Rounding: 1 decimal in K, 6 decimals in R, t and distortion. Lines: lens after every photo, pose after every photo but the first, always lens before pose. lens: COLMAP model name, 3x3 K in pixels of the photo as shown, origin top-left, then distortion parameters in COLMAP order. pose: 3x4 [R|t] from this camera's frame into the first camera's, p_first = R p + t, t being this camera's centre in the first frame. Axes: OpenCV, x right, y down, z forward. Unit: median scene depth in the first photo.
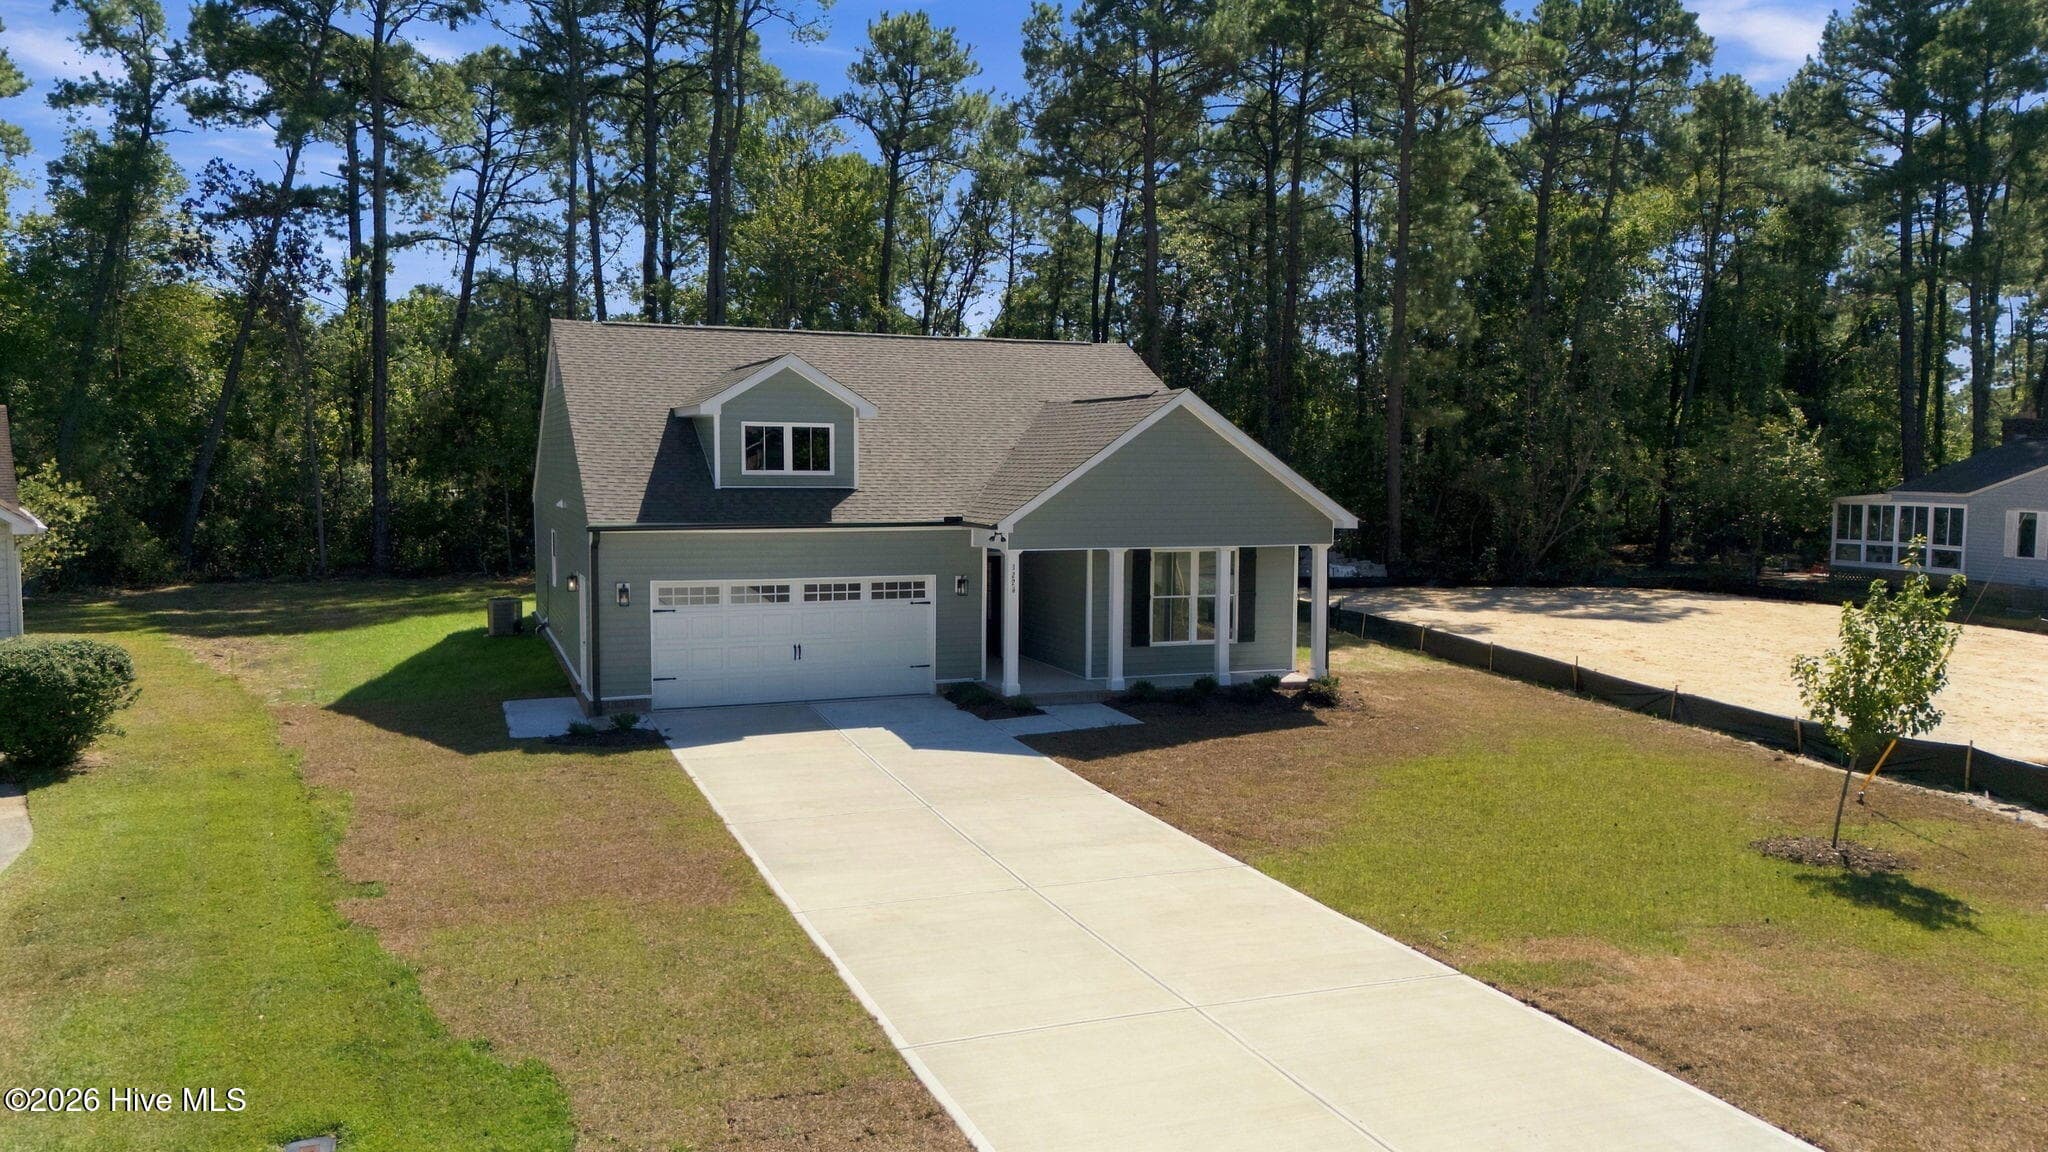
lens RADIAL K [[1495.9, 0, 1024.0], [0, 1495.9, 576.0], [0, 0, 1]] dist [0.090901, -0.079244]
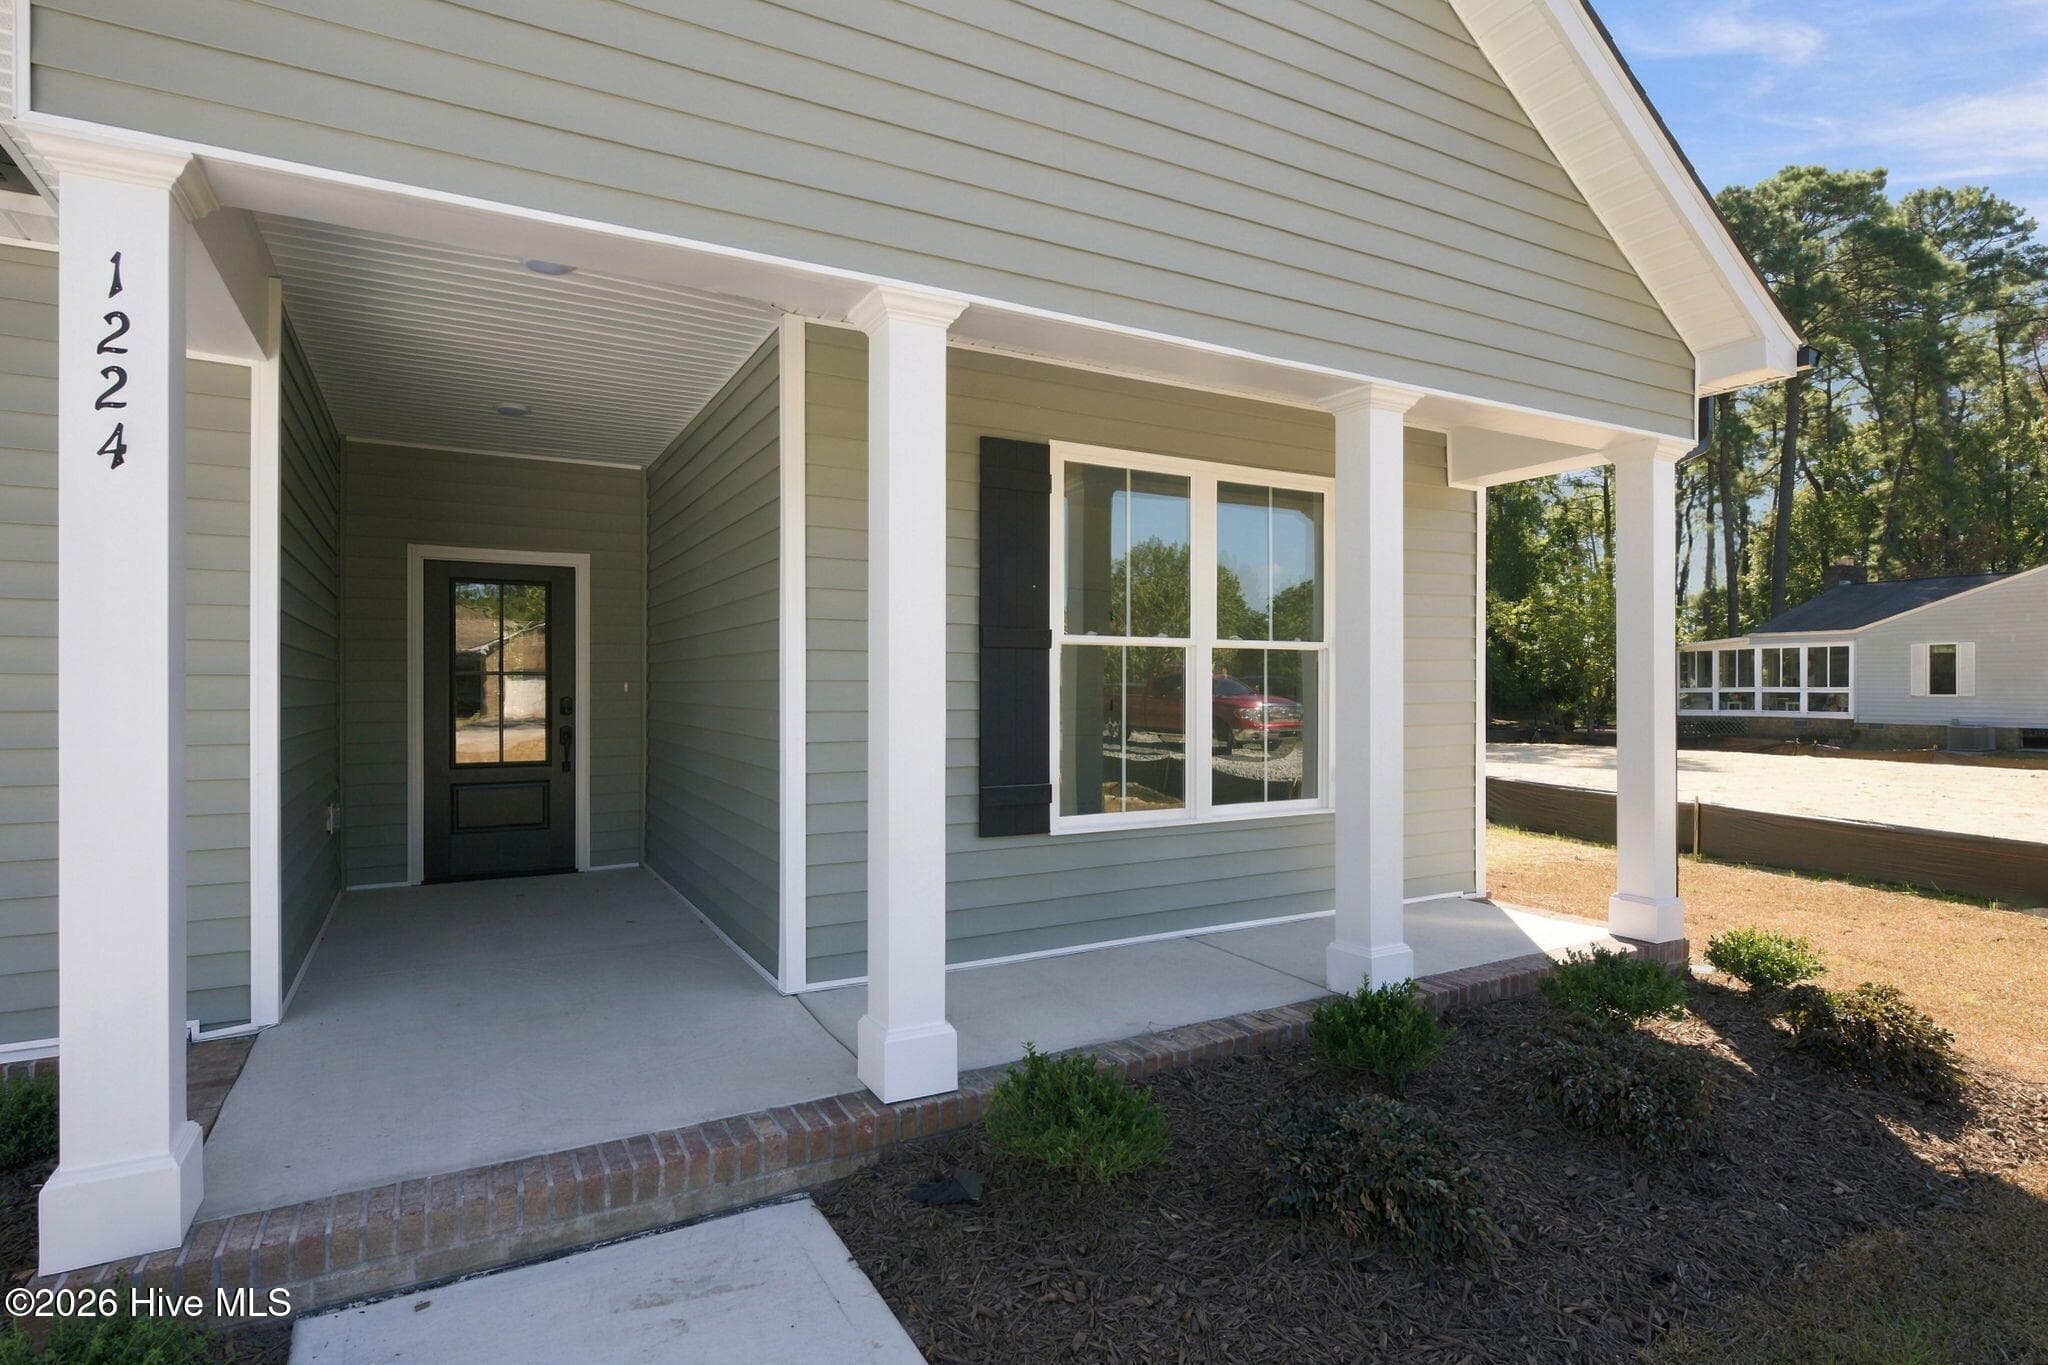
lens RADIAL K [[1049.9, 0, 1024.0], [0, 1049.9, 682.5], [0, 0, 1]] dist [-0.000405, -0.000020]
pose [[0.989559, -0.005944, 0.144009, 0.056346], [0.017416, 0.996760, -0.078531, 0.036391], [-0.143076, 0.080219, 0.986455, 0.858734]]
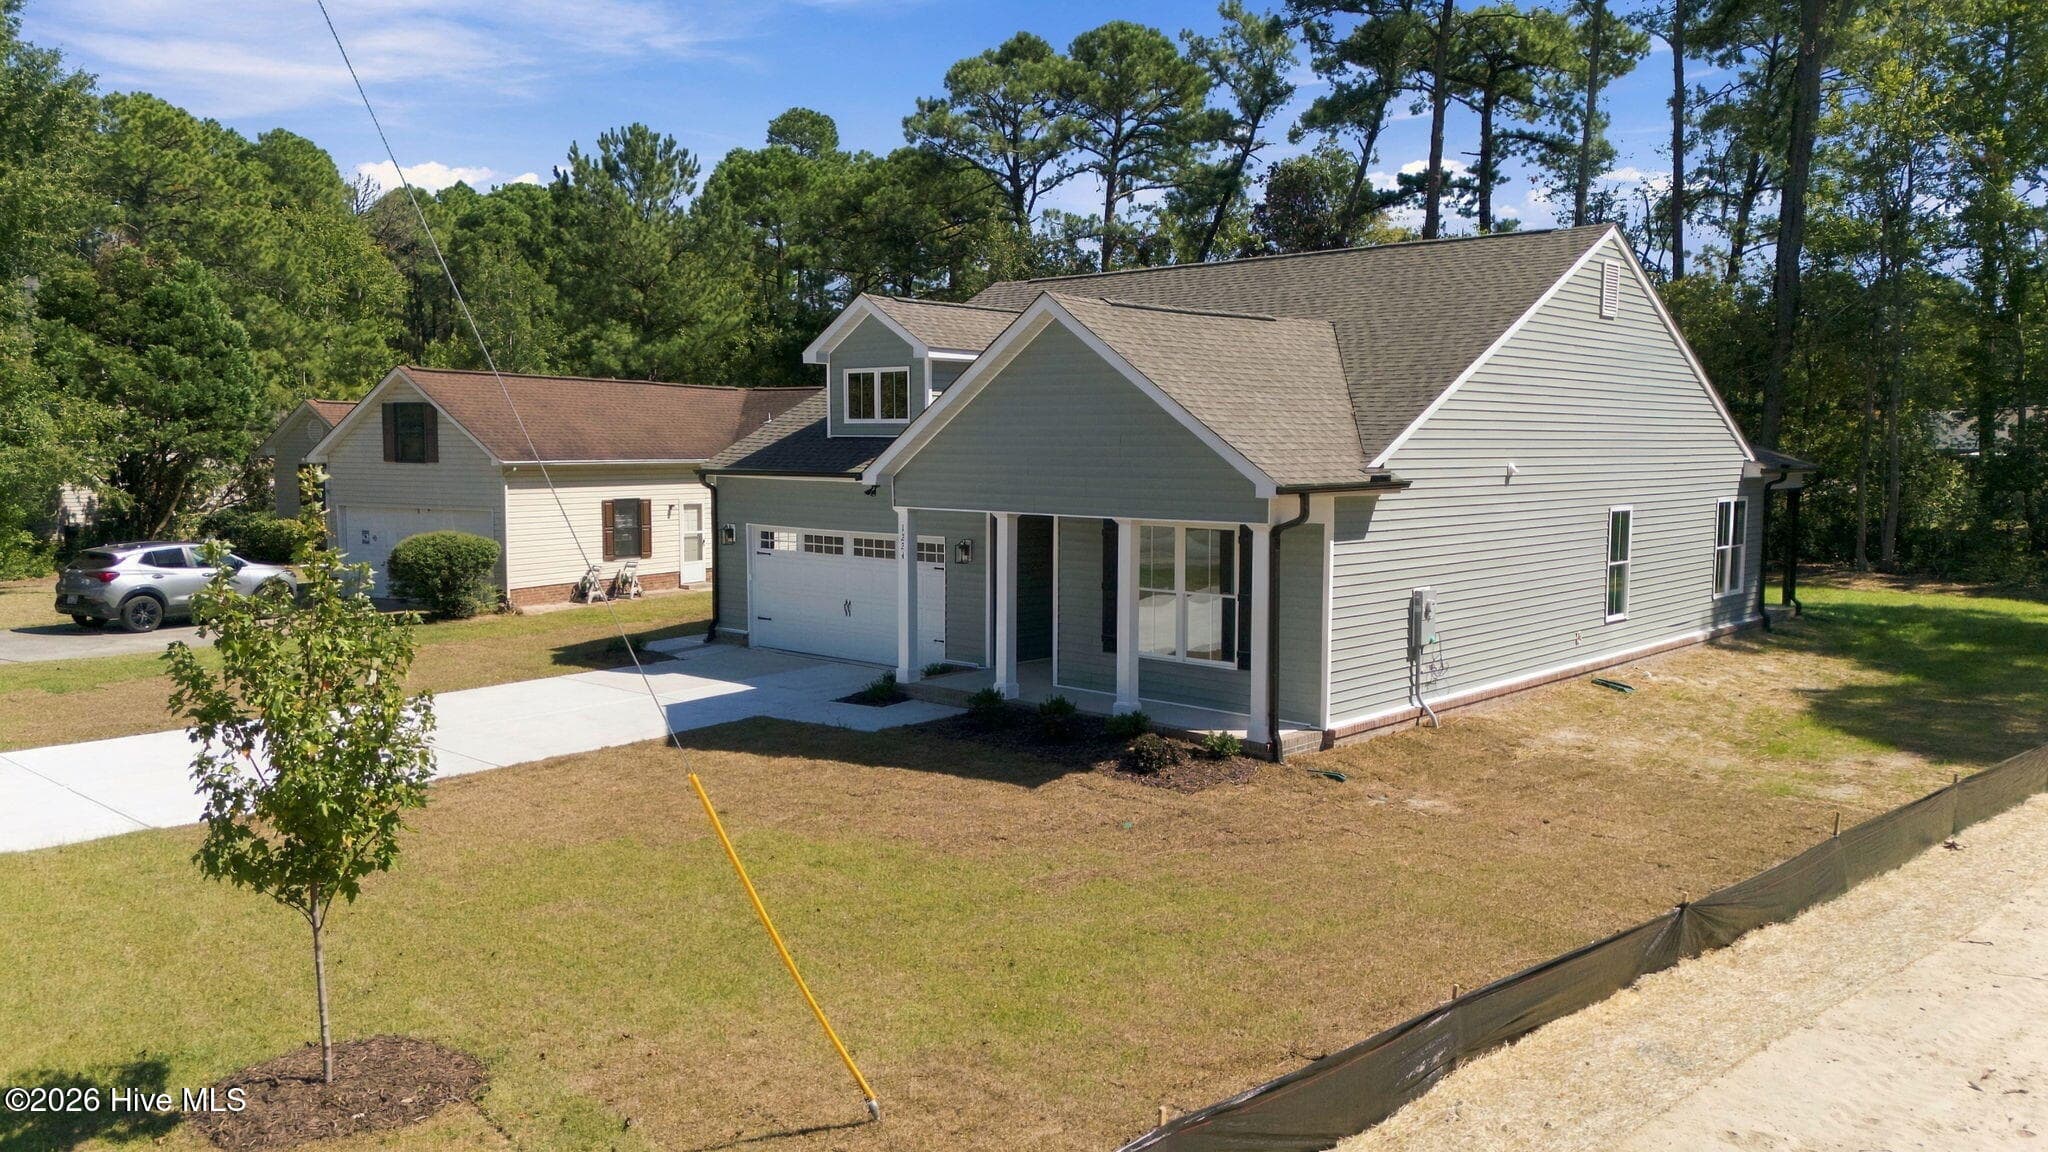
lens RADIAL K [[1486.4, 0, 1024.0], [0, 1486.4, 576.0], [0, 0, 1]] dist [0.120286, -0.175441]
pose [[0.442272, 0.075278, -0.893716, 0.729472], [-0.073056, 0.996184, 0.047756, -0.022604], [0.893901, 0.044170, 0.446084, 0.662028]]
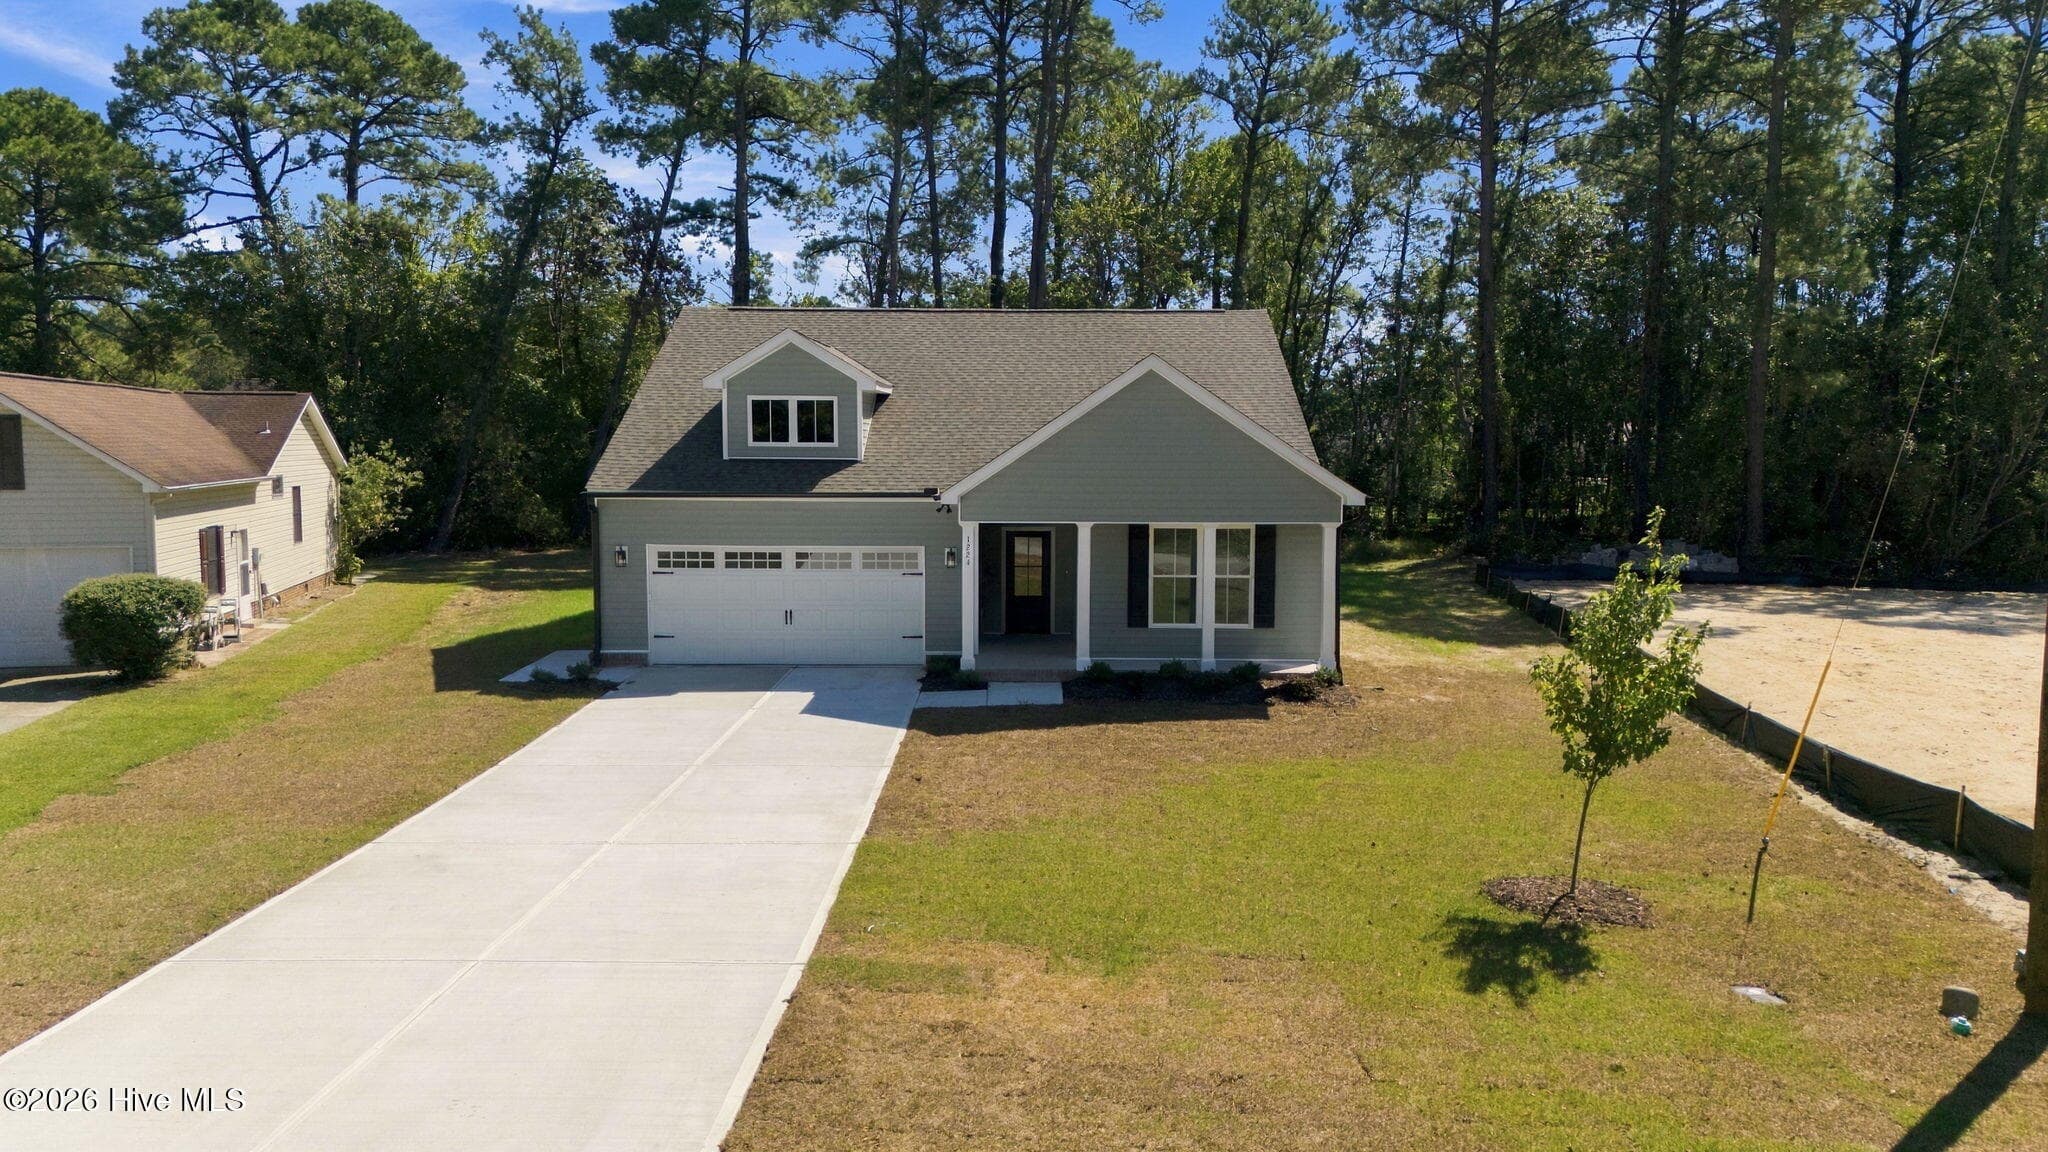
lens RADIAL K [[1495.9, 0, 1024.0], [0, 1495.9, 576.0], [0, 0, 1]] dist [0.090901, -0.079244]
pose [[0.930819, 0.030513, -0.364204, 0.369575], [-0.027279, 0.999530, 0.014022, 0.003106], [0.364460, -0.003116, 0.931214, 0.091199]]
